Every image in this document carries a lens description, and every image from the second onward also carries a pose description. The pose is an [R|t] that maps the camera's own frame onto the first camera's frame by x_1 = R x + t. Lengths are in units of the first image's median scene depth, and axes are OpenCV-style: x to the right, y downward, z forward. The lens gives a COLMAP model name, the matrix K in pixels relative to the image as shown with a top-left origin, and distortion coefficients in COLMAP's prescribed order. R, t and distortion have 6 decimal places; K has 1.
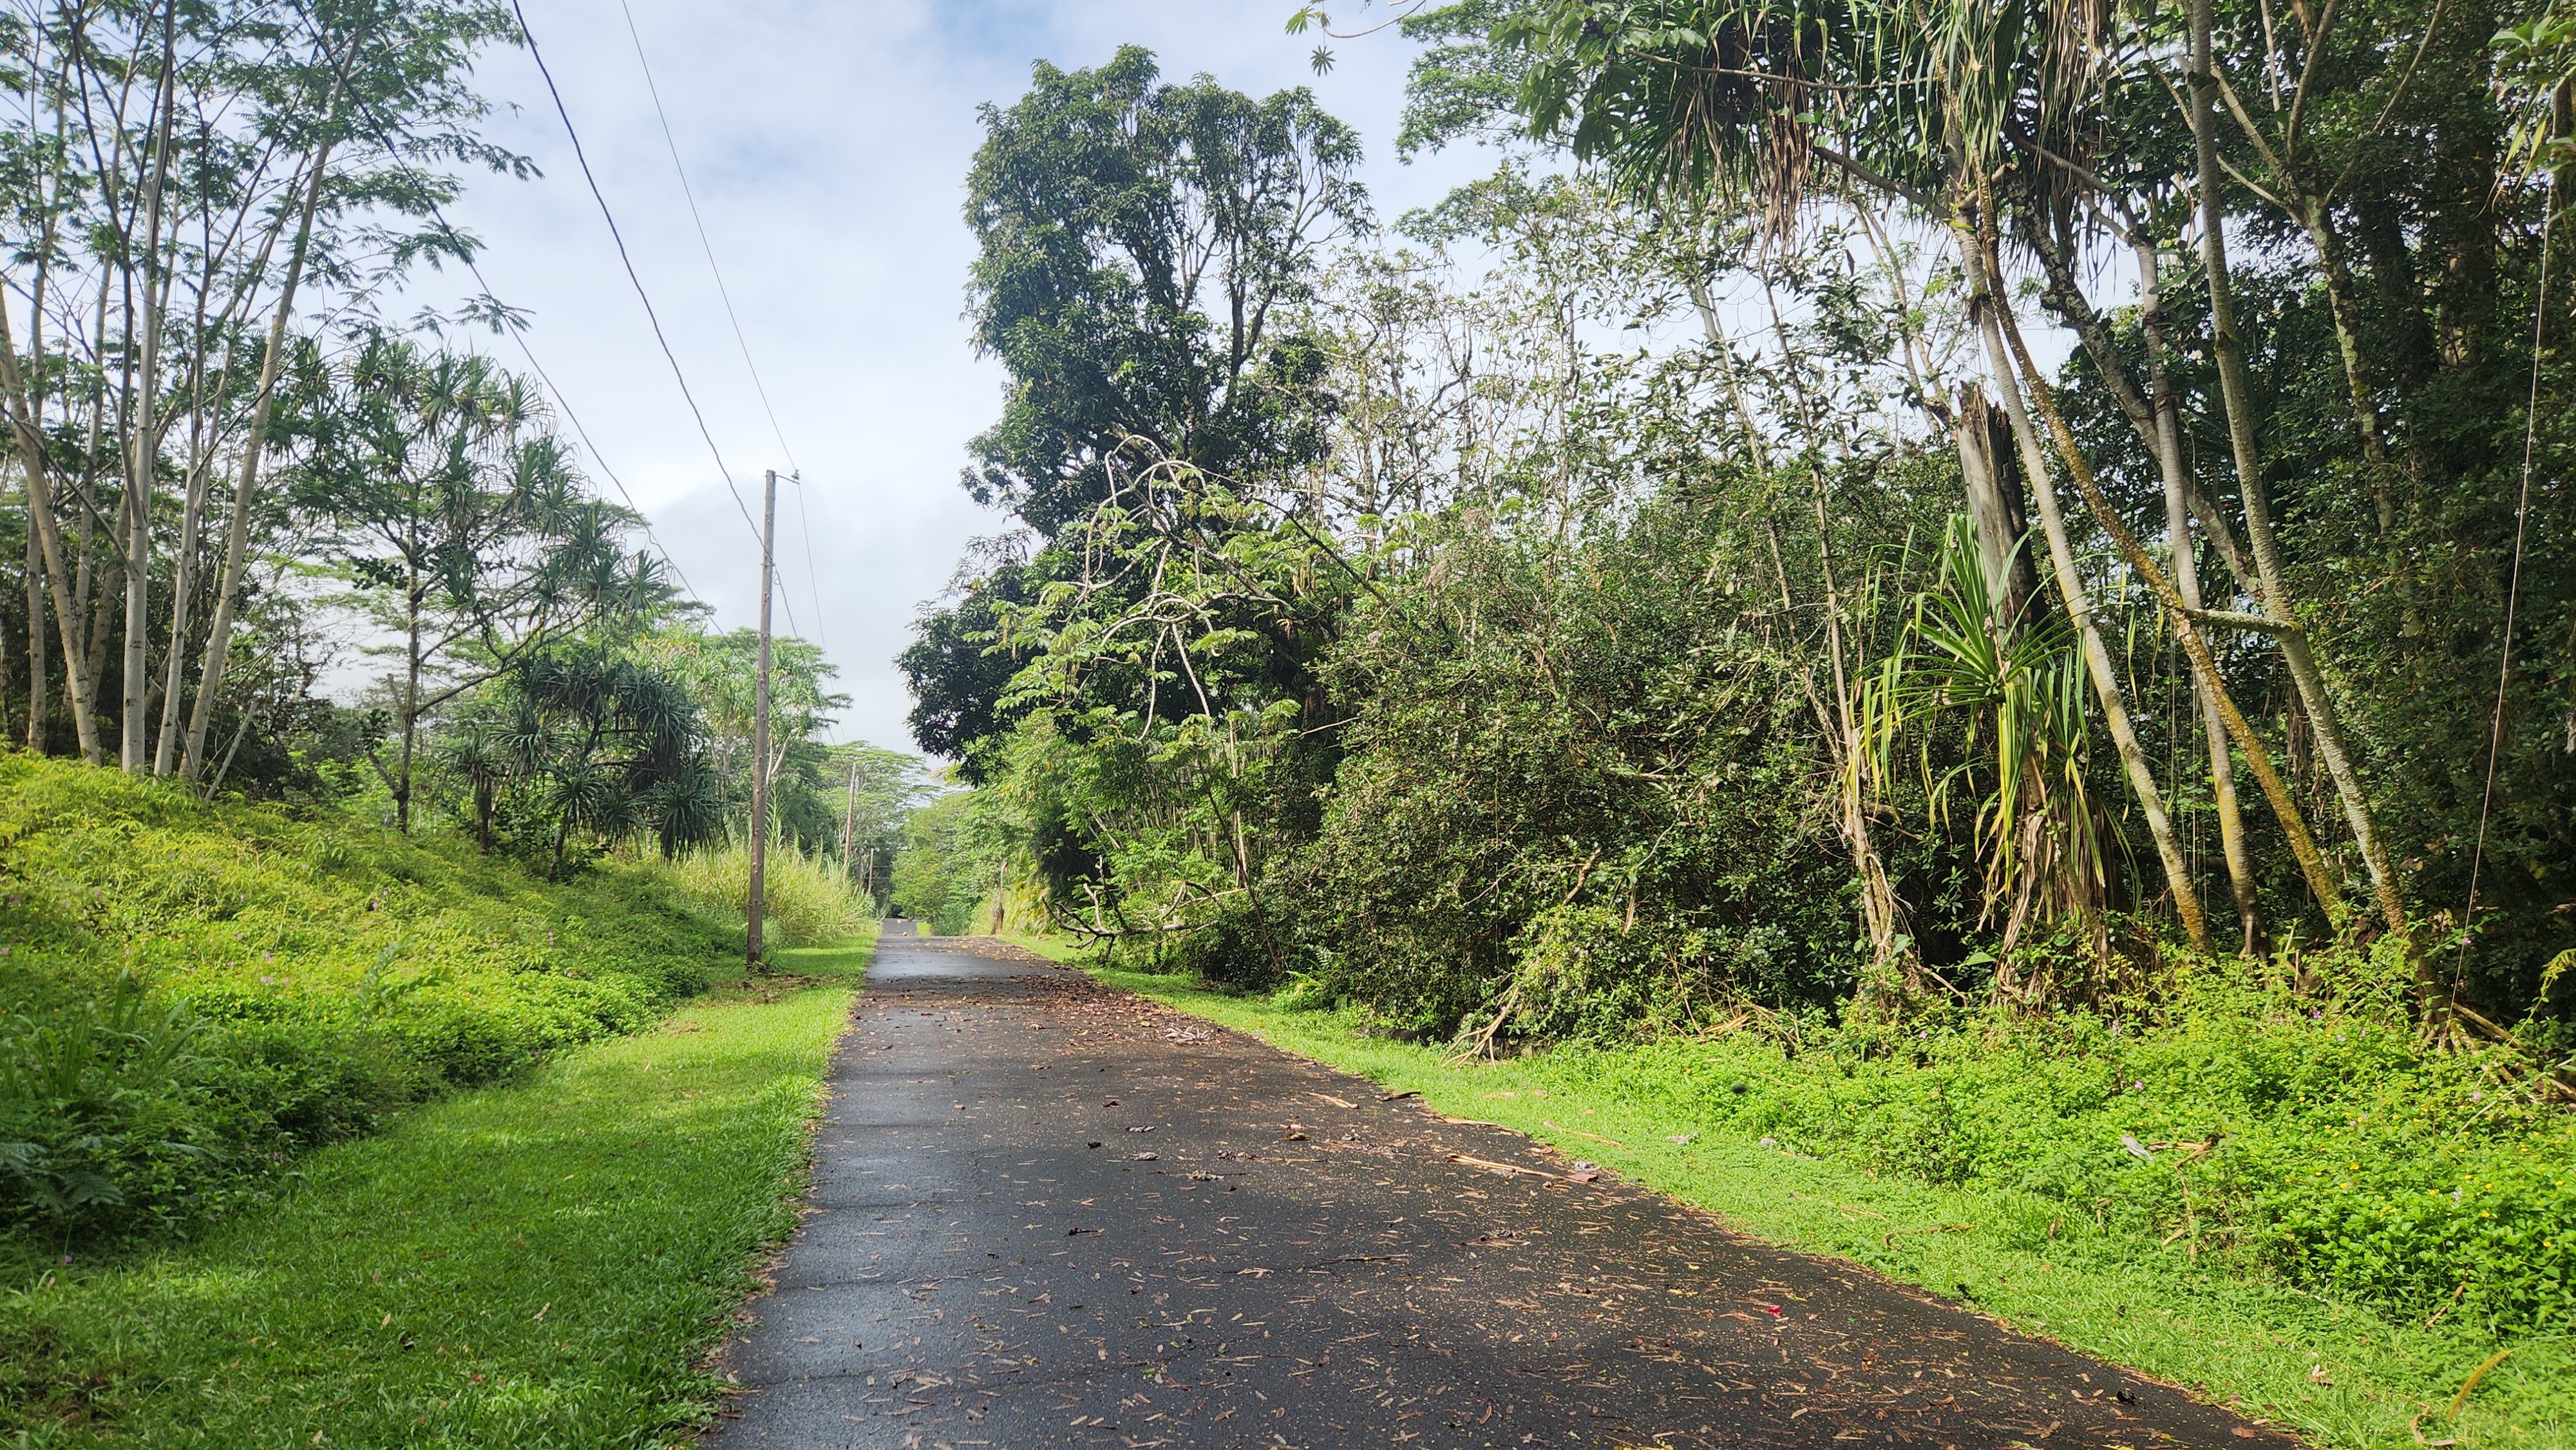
lens RADIAL K [[1840.4, 0, 1288.0], [0, 1840.4, 725.0], [0, 0, 1]] dist [0.000906, 0.000315]
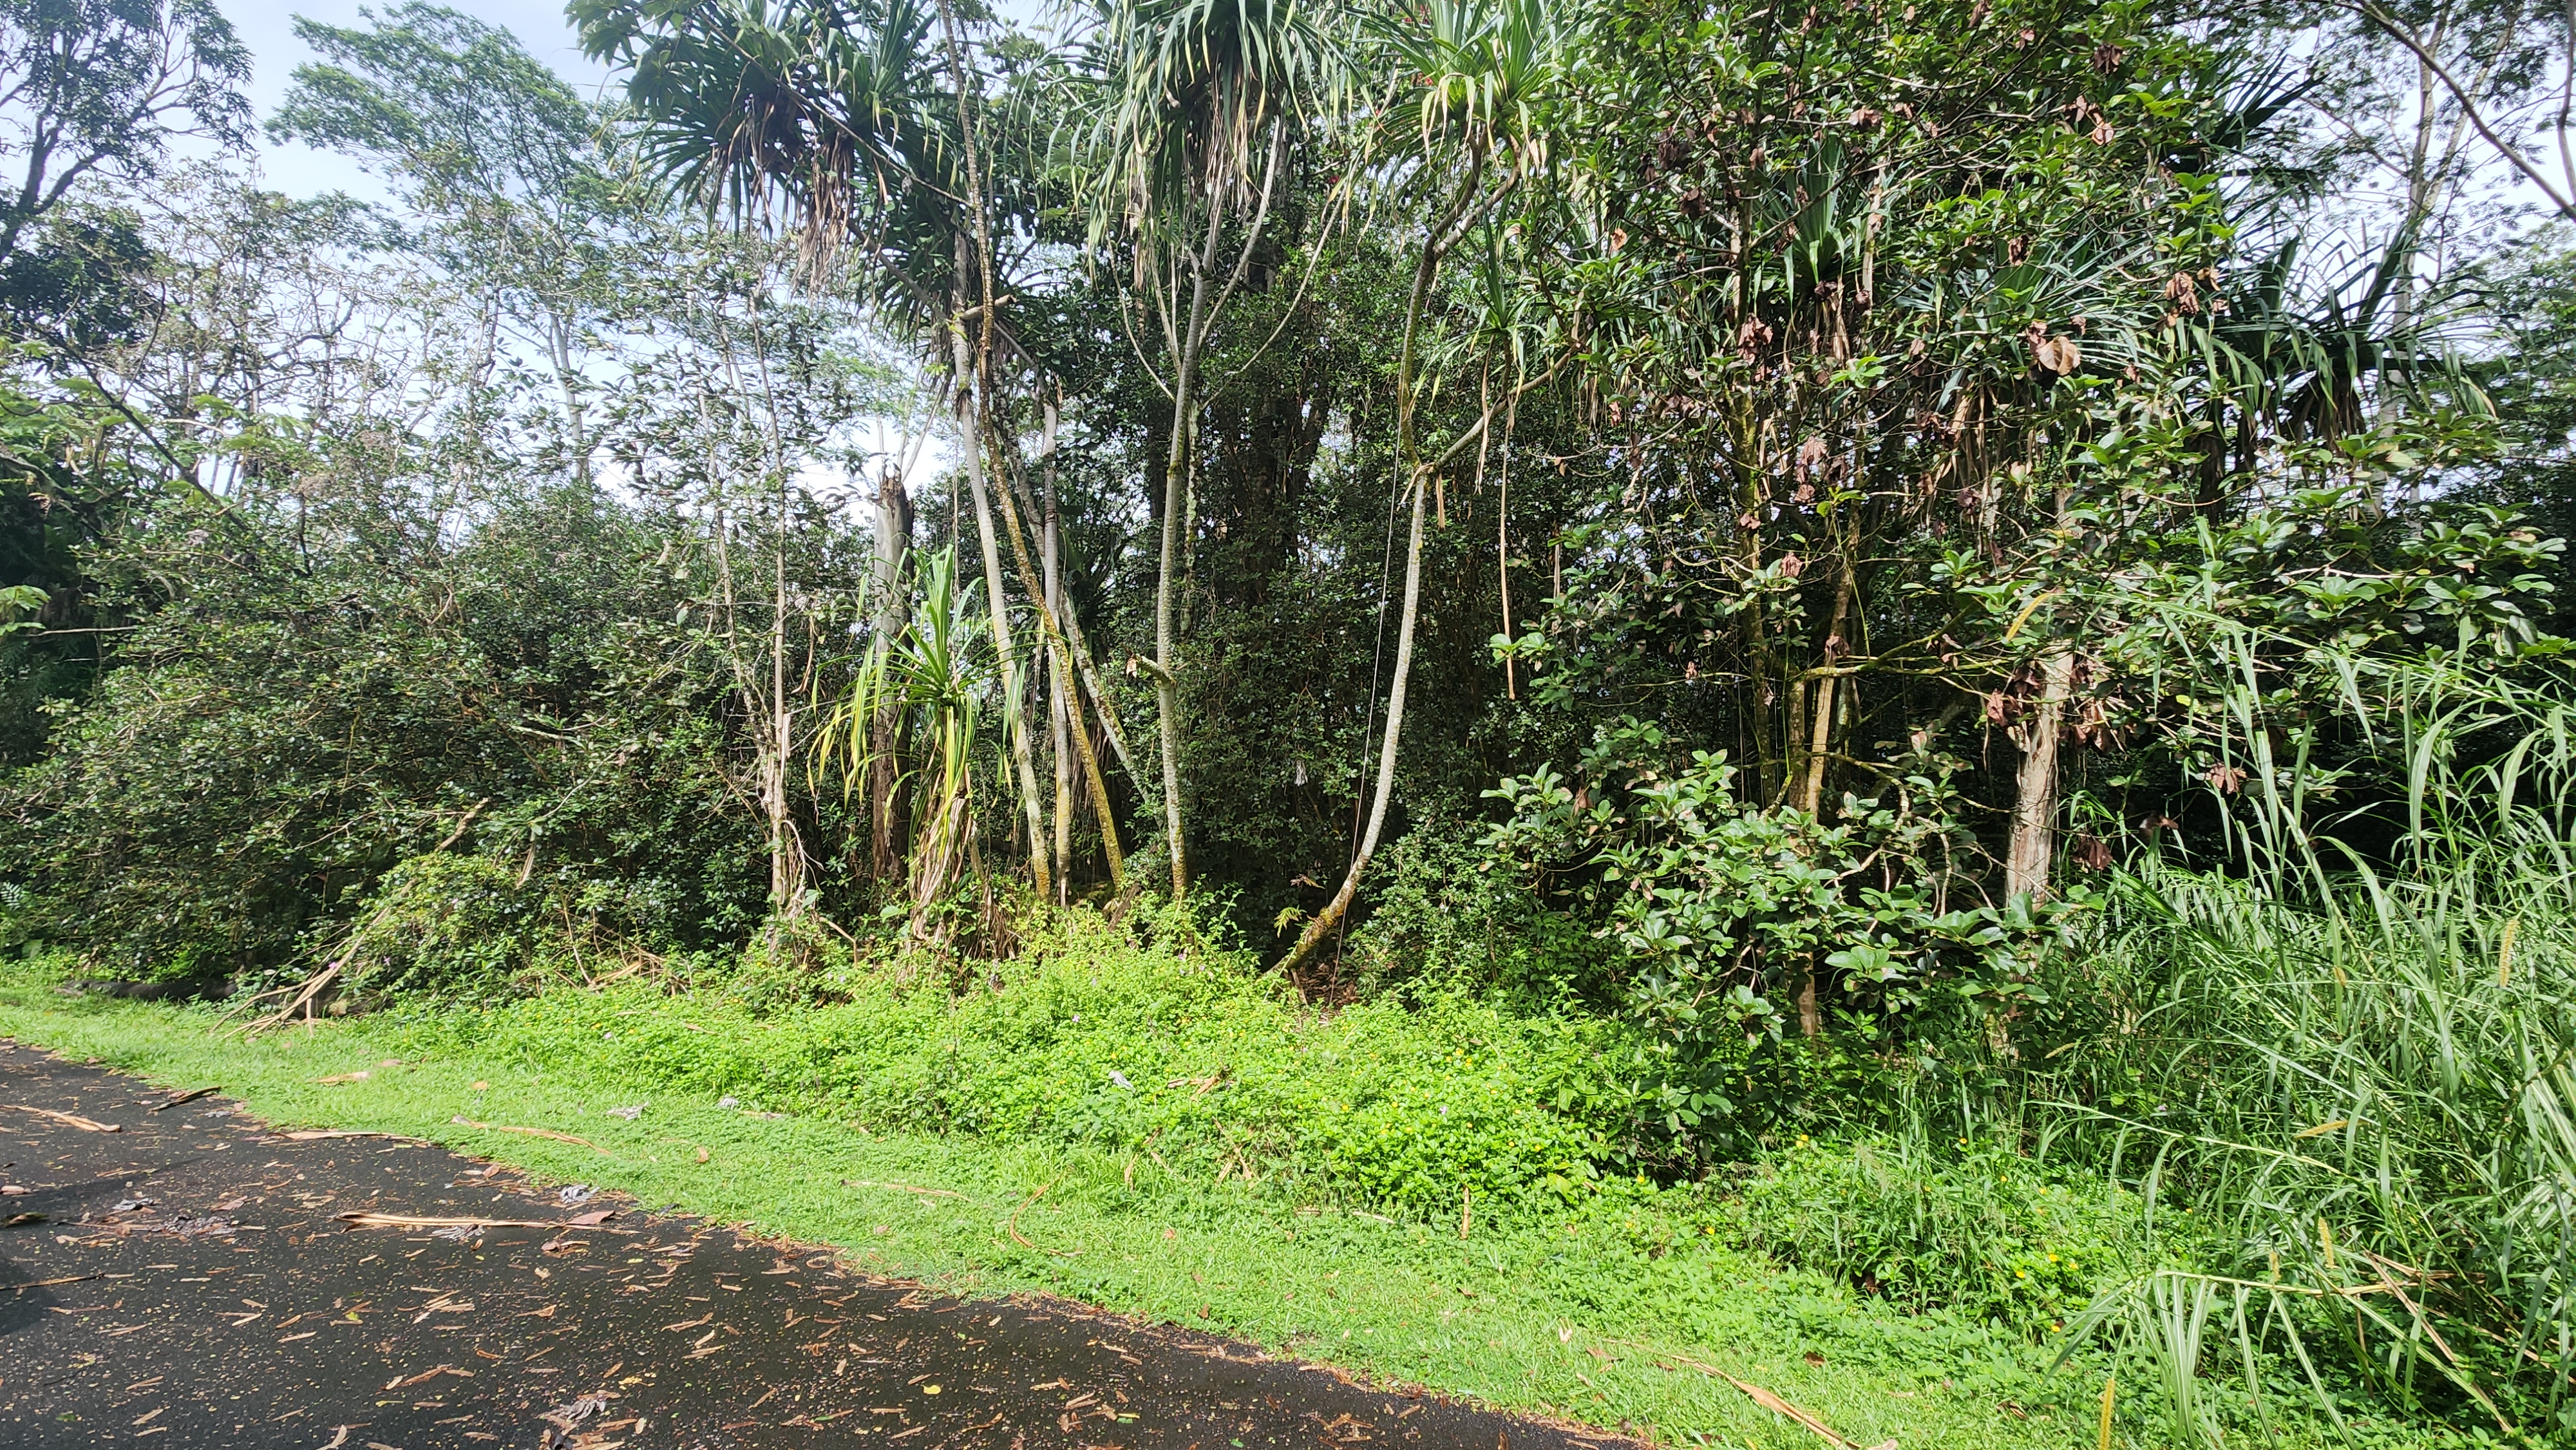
lens RADIAL K [[1021.3, 0, 1292.5], [0, 1021.3, 714.8], [0, 0, 1]] dist [0.000455, -0.007528]
pose [[0.582287, 0.140700, 0.800716, -0.023785], [-0.107800, 0.989576, -0.095494, 0.026206], [-0.805805, -0.030713, 0.591384, 0.299023]]
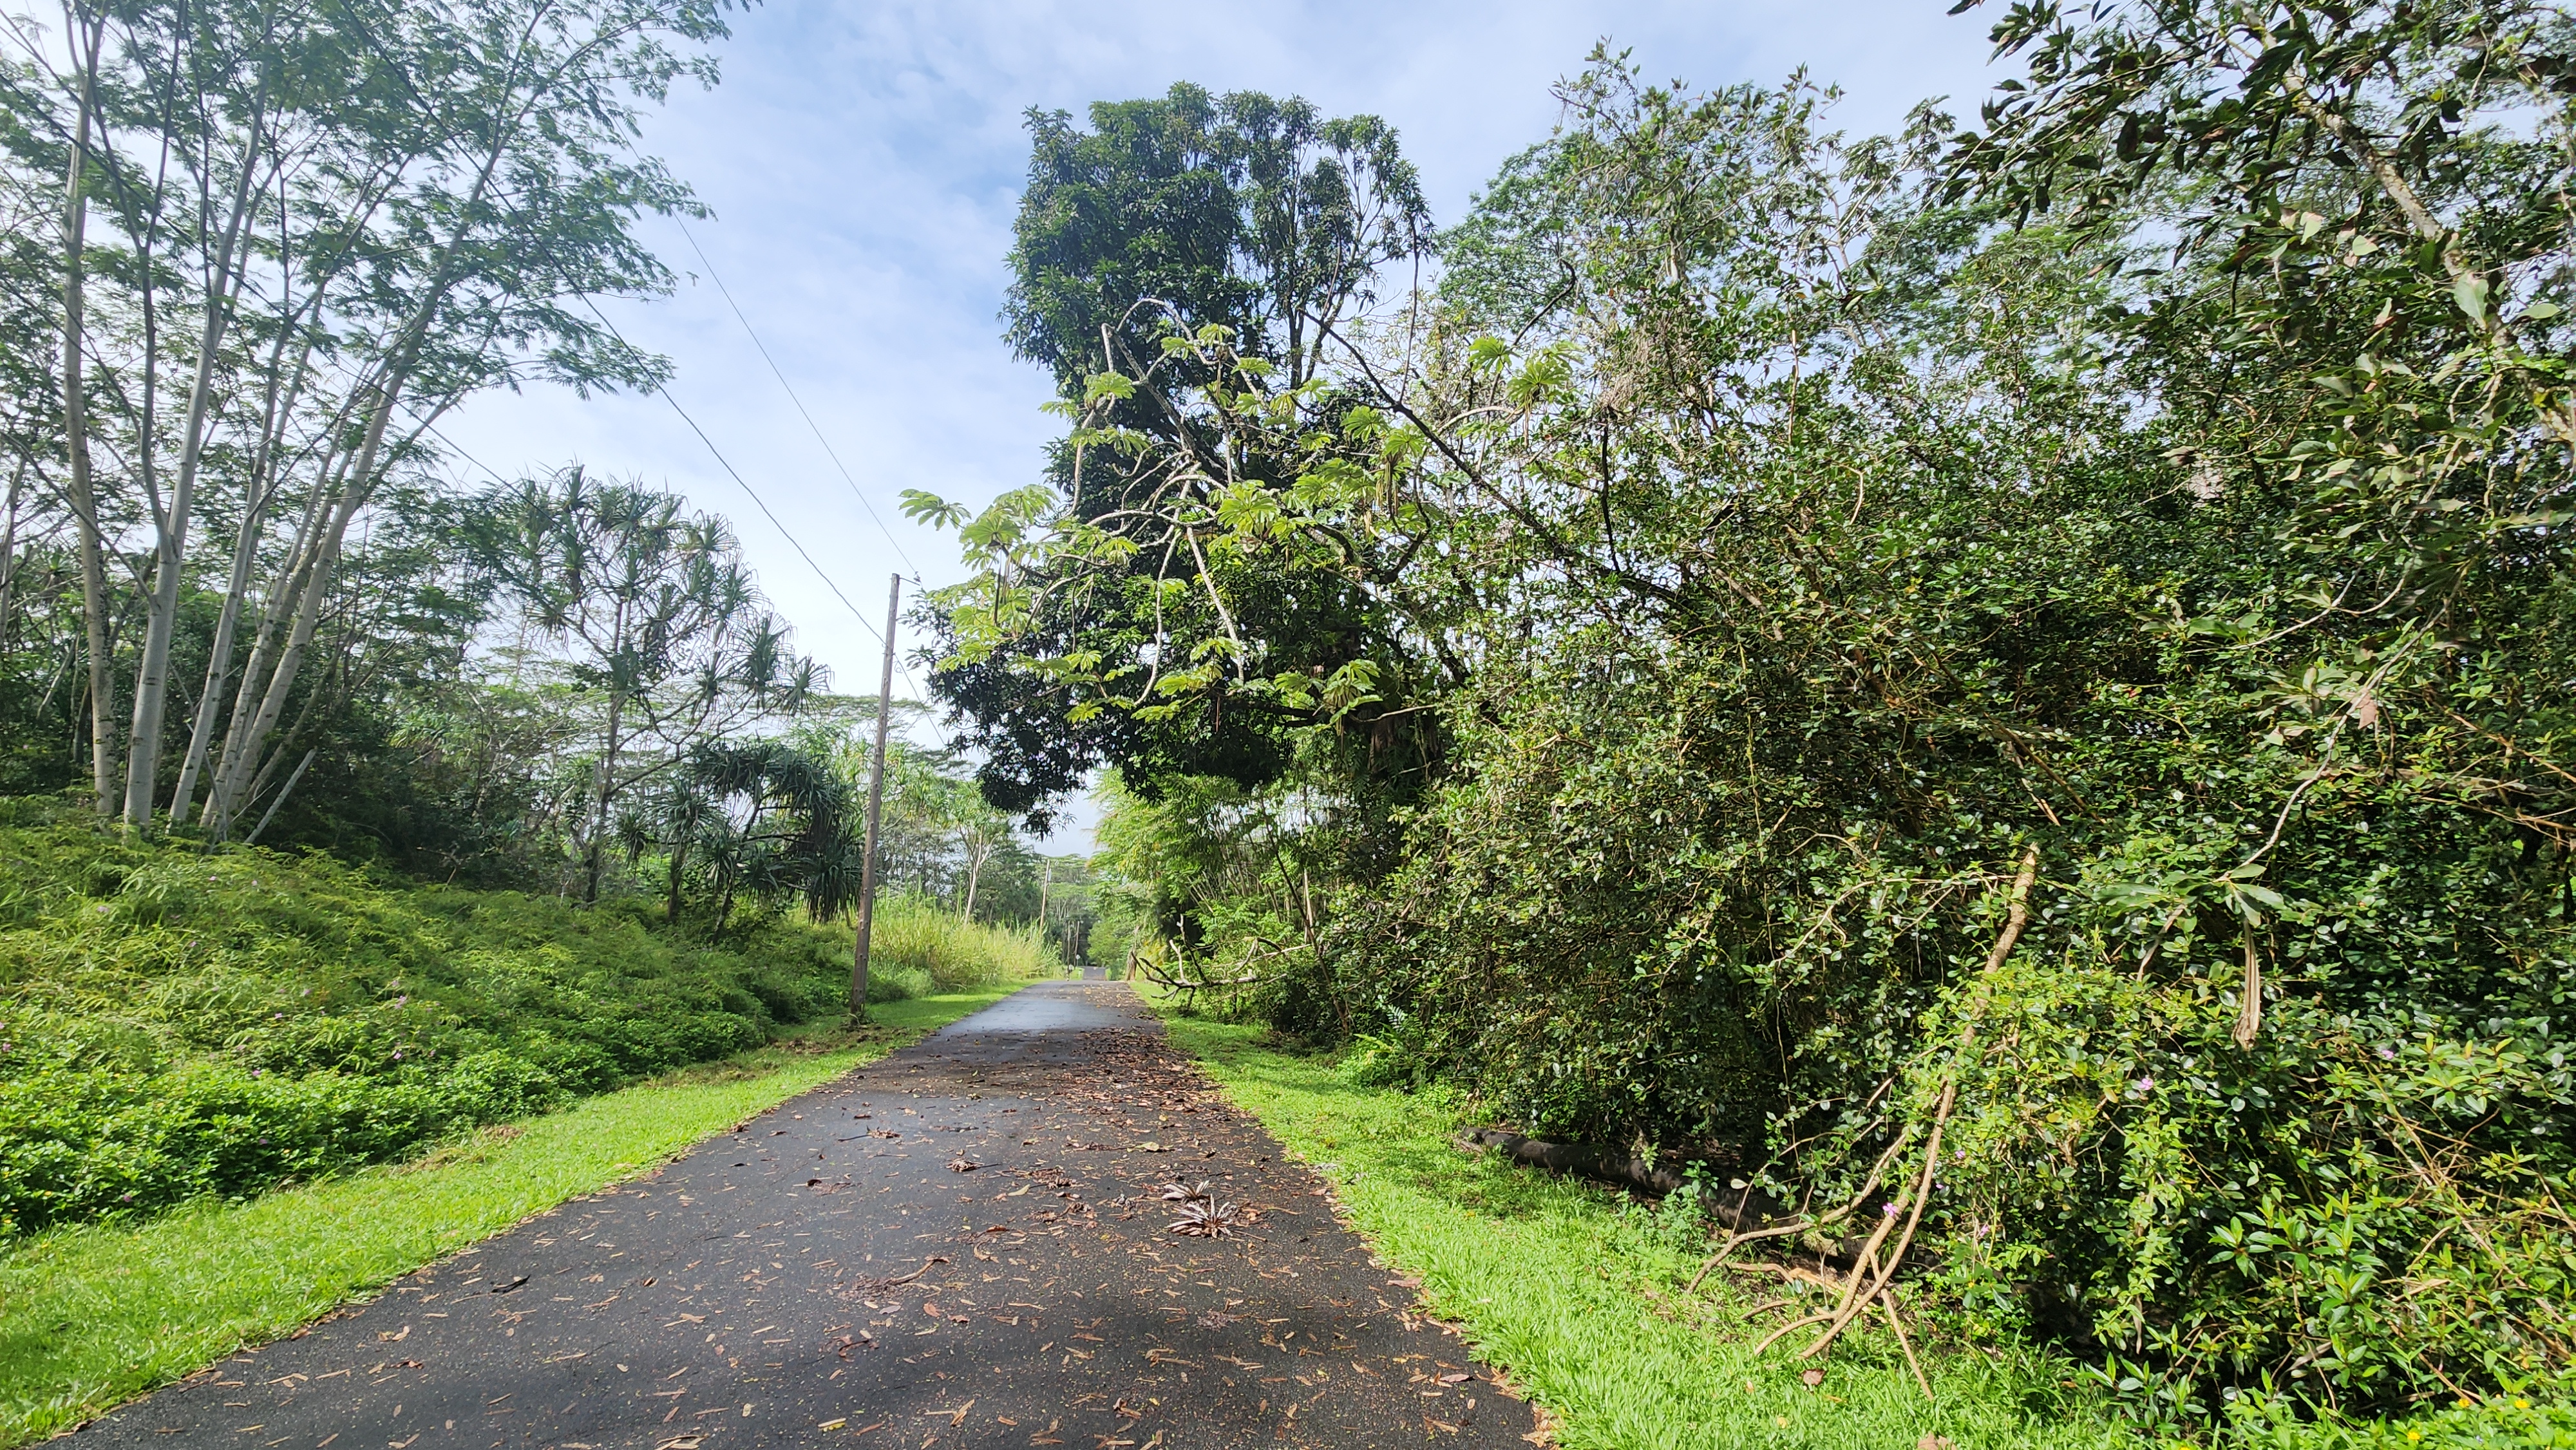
lens RADIAL K [[1021.3, 0, 1292.5], [0, 1021.3, 714.8], [0, 0, 1]] dist [0.000455, -0.007528]
pose [[0.998955, -0.011037, -0.044356, -0.010659], [0.004884, 0.990628, -0.136497, 0.065541], [0.045447, 0.136138, 0.989647, 0.679473]]
